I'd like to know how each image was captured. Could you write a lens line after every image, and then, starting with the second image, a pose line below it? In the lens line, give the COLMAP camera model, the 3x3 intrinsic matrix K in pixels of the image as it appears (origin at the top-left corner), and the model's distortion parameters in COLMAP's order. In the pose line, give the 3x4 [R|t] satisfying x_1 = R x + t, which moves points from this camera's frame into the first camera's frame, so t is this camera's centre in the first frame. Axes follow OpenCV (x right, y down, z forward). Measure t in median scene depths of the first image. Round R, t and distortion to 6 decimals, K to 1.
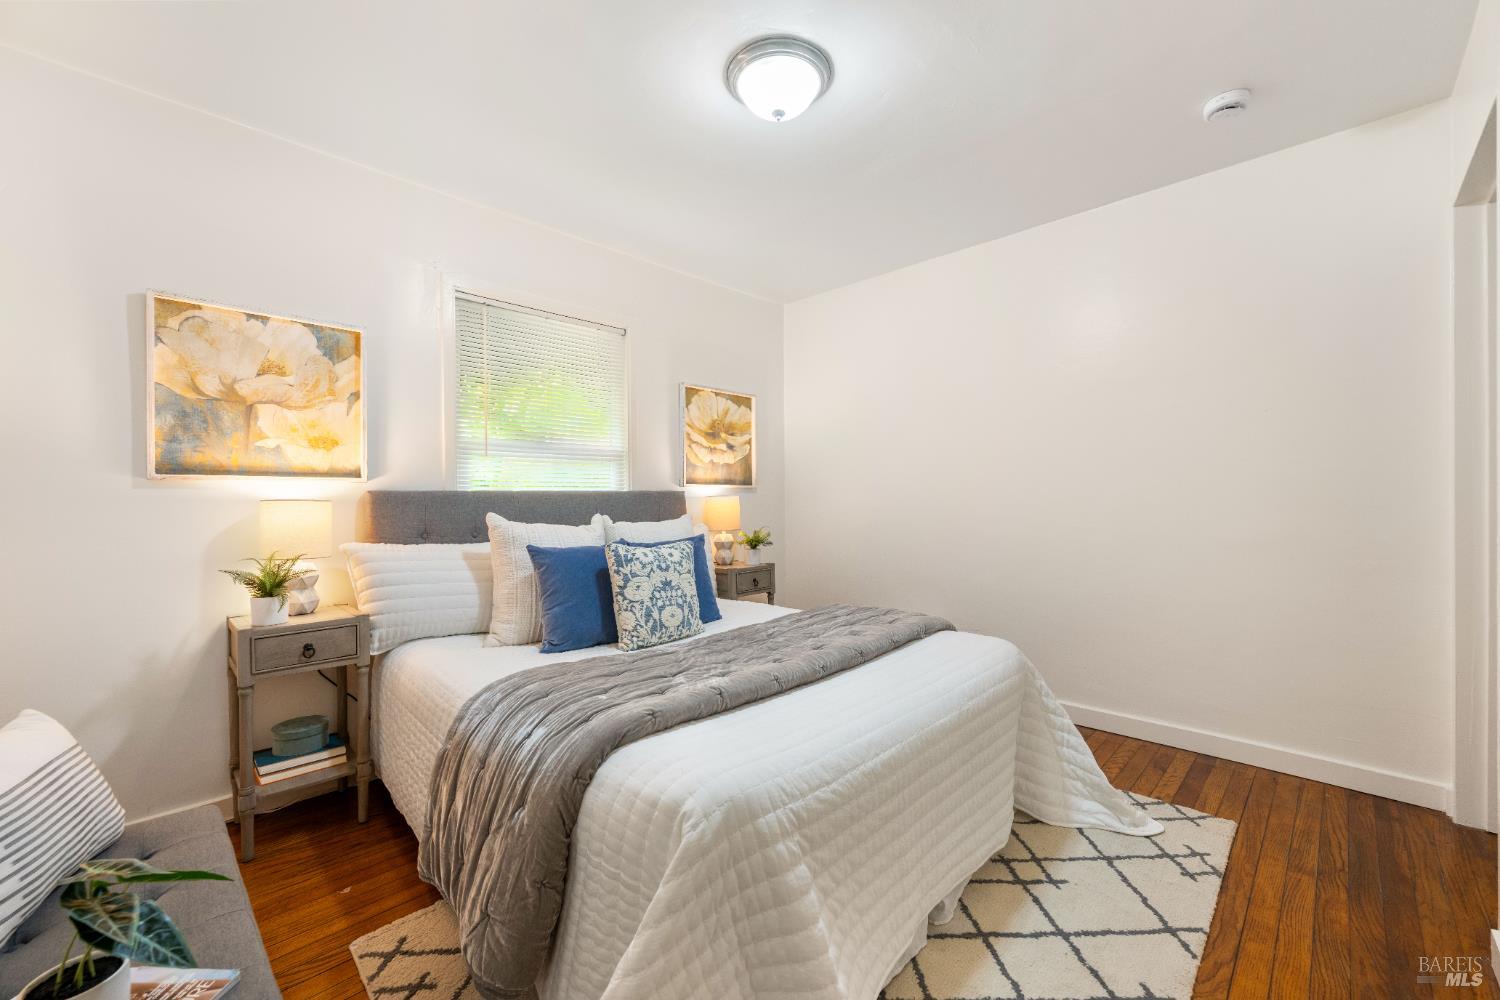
lens RADIAL K [[607.9, 0, 750.4], [0, 607.9, 496.5], [0, 0, 1]] dist [-0.005000, -0.000027]
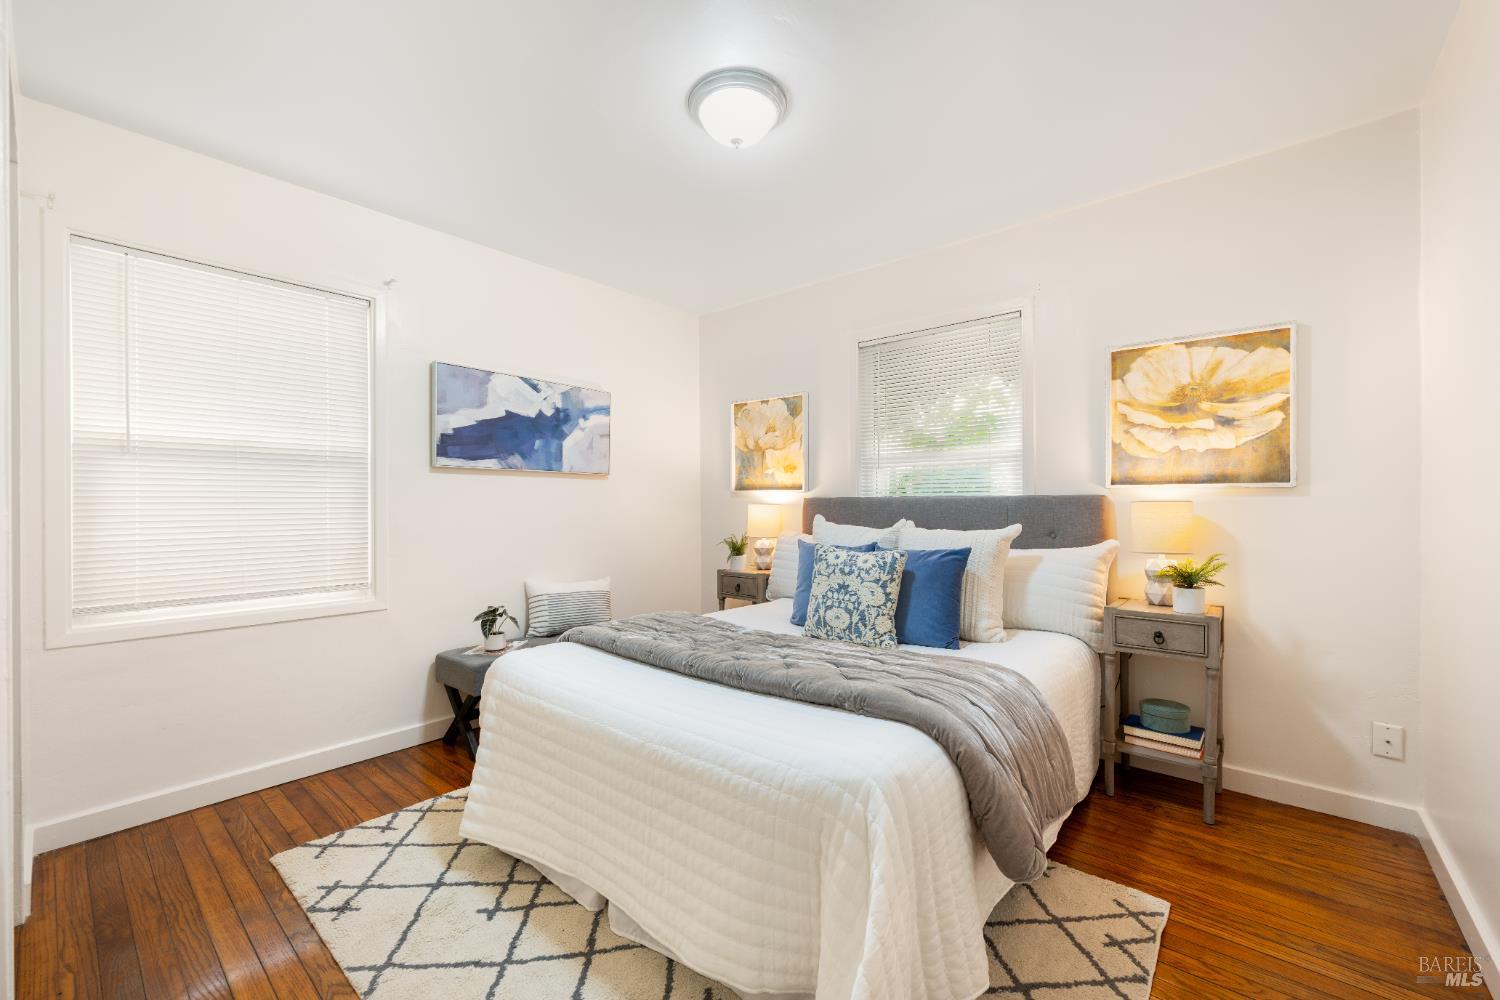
lens RADIAL K [[607.9, 0, 758.7], [0, 607.9, 499.7], [0, 0, 1]] dist [-0.005000, -0.000027]
pose [[0.066811, 0.003853, -0.997758, 0.889268], [0.006293, 0.999971, 0.004282, -0.012228], [0.997746, -0.006565, 0.066785, 0.779354]]
